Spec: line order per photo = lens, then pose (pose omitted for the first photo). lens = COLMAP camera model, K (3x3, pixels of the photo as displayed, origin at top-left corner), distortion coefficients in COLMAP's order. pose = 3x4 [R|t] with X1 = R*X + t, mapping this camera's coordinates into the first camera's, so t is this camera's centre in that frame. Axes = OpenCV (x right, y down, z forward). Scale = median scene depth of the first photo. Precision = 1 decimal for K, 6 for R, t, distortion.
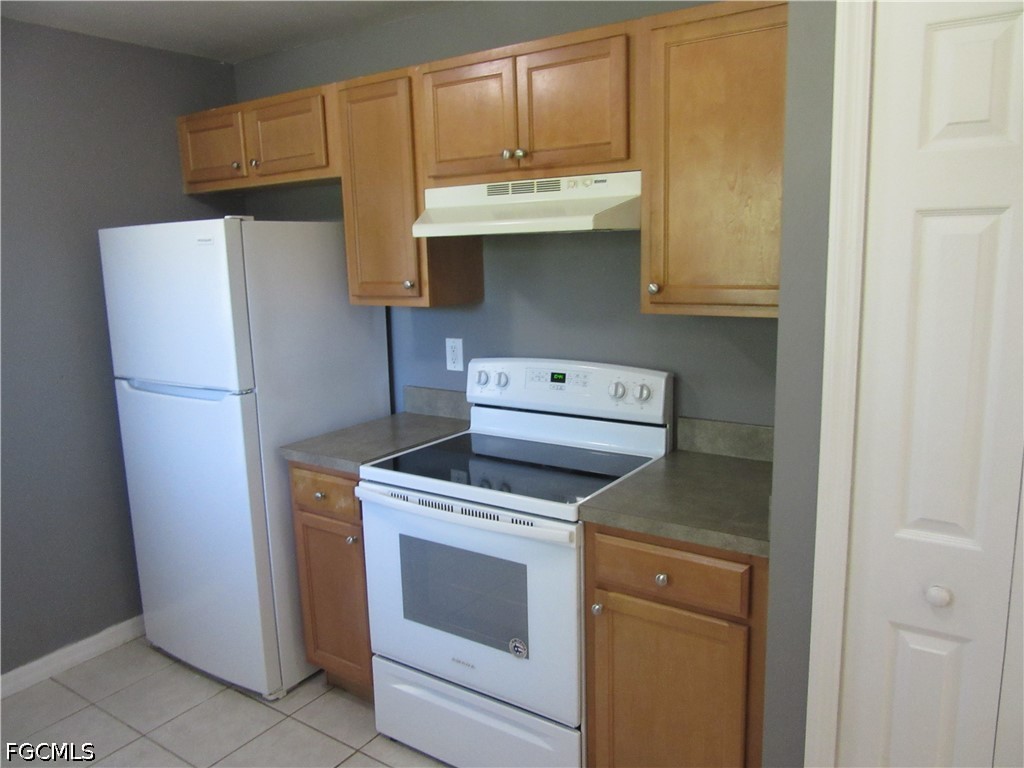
lens RADIAL K [[758.0, 0, 509.1], [0, 758.0, 380.7], [0, 0, 1]] dist [-0.033830, 0.006673]
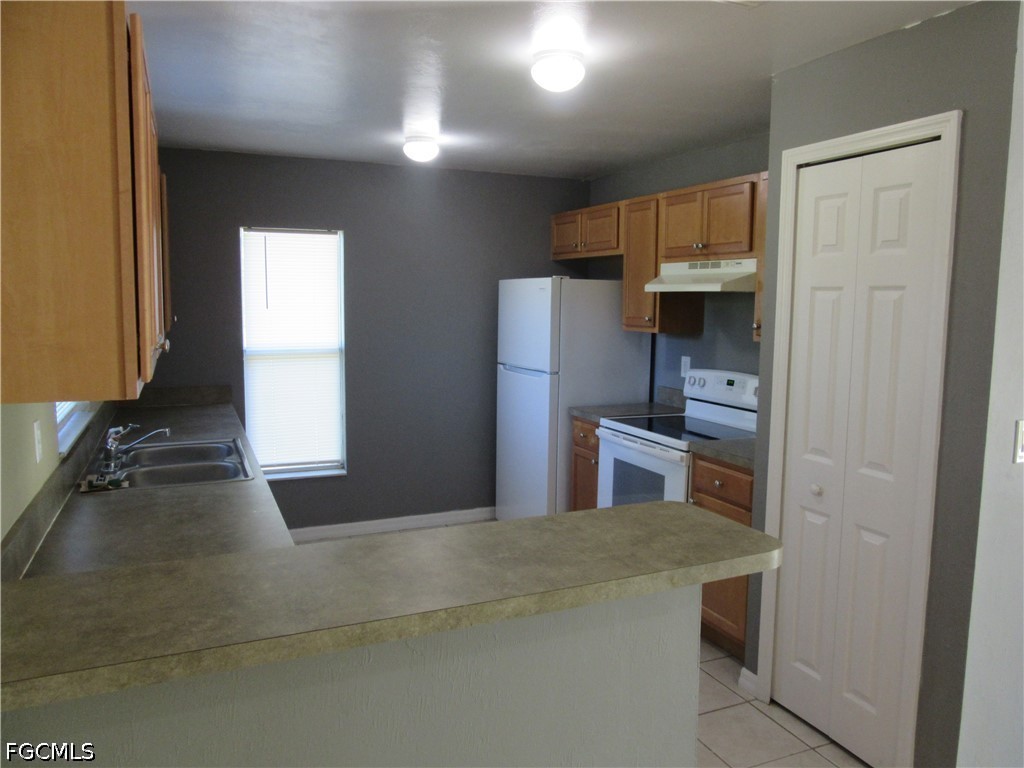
lens RADIAL K [[758.0, 0, 509.1], [0, 758.0, 380.7], [0, 0, 1]] dist [-0.033830, 0.006673]
pose [[0.849734, 0.096066, -0.518386, 0.498832], [-0.127951, 0.991440, -0.026004, 0.093511], [0.511450, 0.088425, 0.854751, -0.594203]]
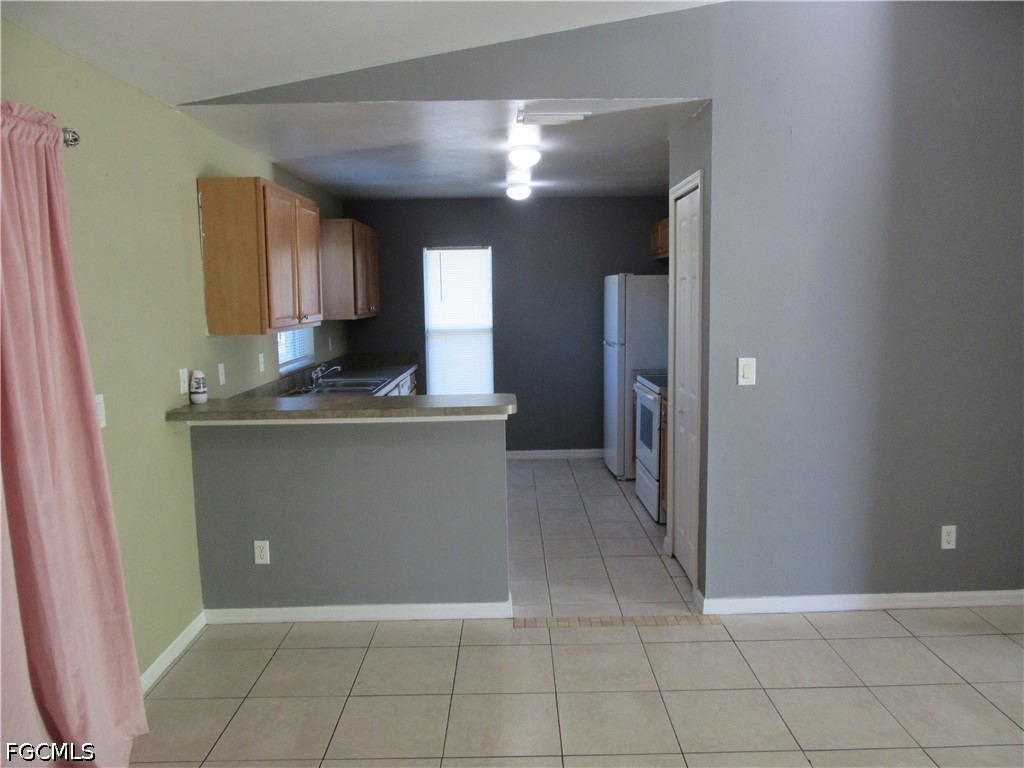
lens RADIAL K [[758.0, 0, 509.1], [0, 758.0, 380.7], [0, 0, 1]] dist [-0.033830, 0.006673]
pose [[0.571460, 0.115990, -0.812391, 1.466237], [-0.147549, 0.988350, 0.037323, 0.092850], [0.807256, 0.098539, 0.581917, -0.717745]]
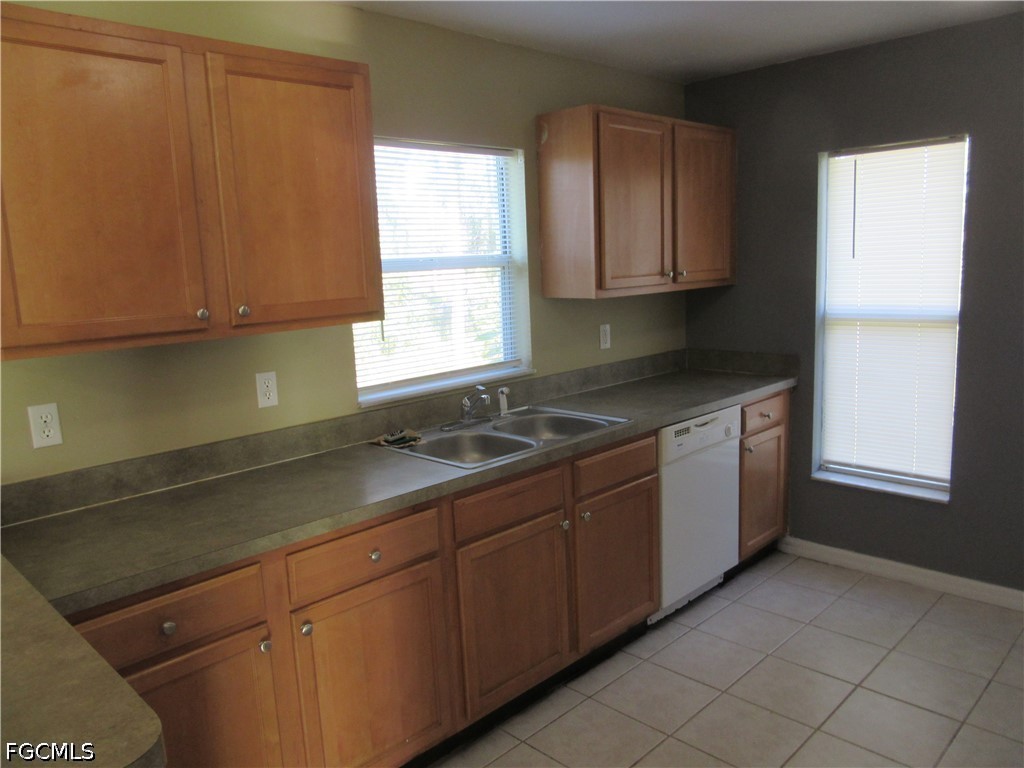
lens RADIAL K [[758.0, 0, 509.1], [0, 758.0, 380.7], [0, 0, 1]] dist [-0.033830, 0.006673]
pose [[-0.177093, 0.189218, -0.965834, 0.511196], [-0.126212, 0.968876, 0.212956, -0.053896], [0.976068, 0.159613, -0.147700, 0.311761]]
